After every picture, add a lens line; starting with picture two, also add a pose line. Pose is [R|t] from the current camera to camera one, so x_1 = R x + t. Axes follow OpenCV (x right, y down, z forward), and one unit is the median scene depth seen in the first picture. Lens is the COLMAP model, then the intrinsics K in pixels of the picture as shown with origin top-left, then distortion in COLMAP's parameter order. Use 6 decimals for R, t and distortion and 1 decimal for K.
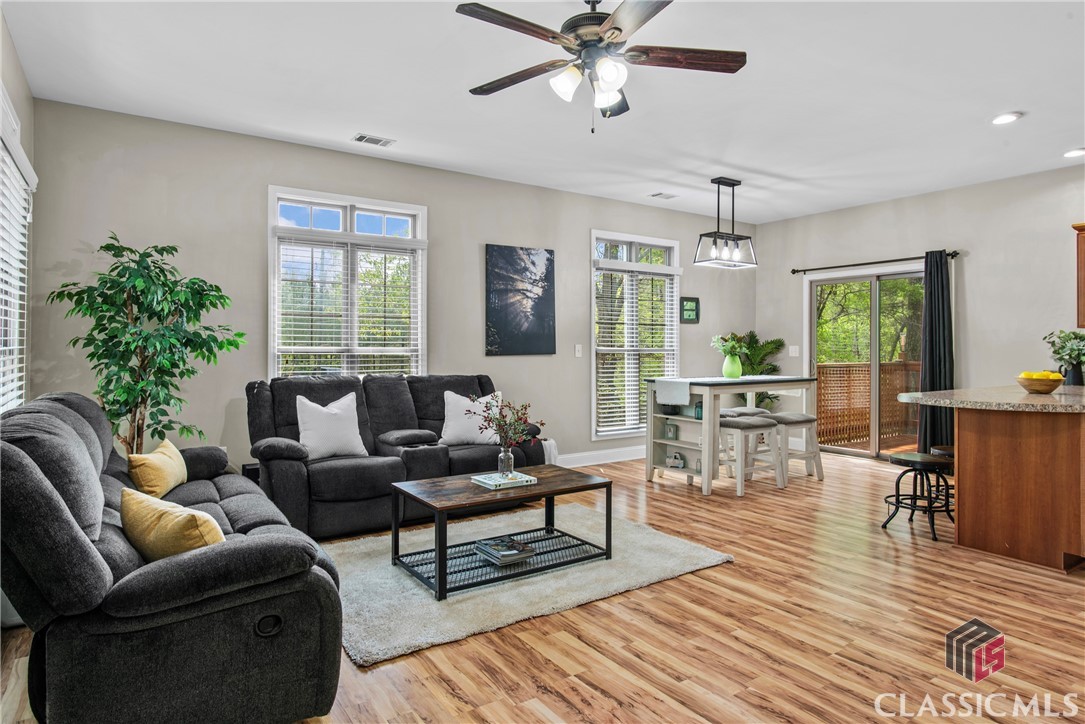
lens RADIAL K [[639.4, 0, 575.5], [0, 639.4, 342.2], [0, 0, 1]] dist [-0.004095, -0.000231]
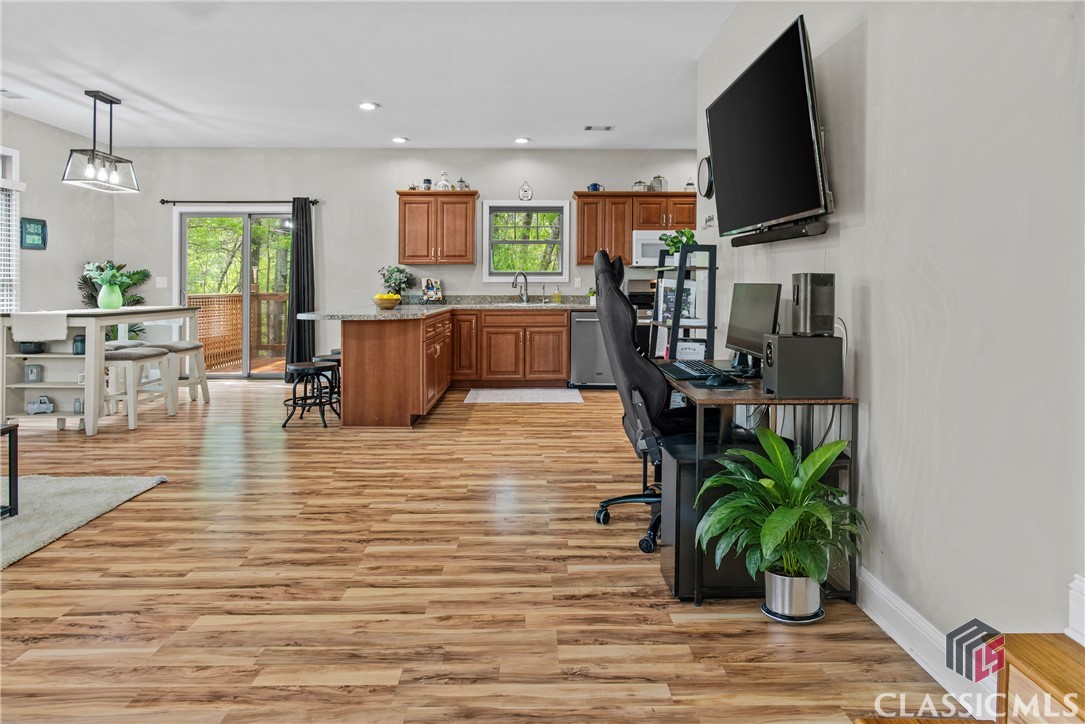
lens RADIAL K [[611.9, 0, 541.5], [0, 611.9, 288.3], [0, 0, 1]] dist [-0.000175, 0.000327]
pose [[0.570974, -0.007663, 0.820932, -0.137022], [-0.004334, 0.999914, 0.012348, 0.012541], [-0.820957, -0.010608, 0.570892, -0.031957]]
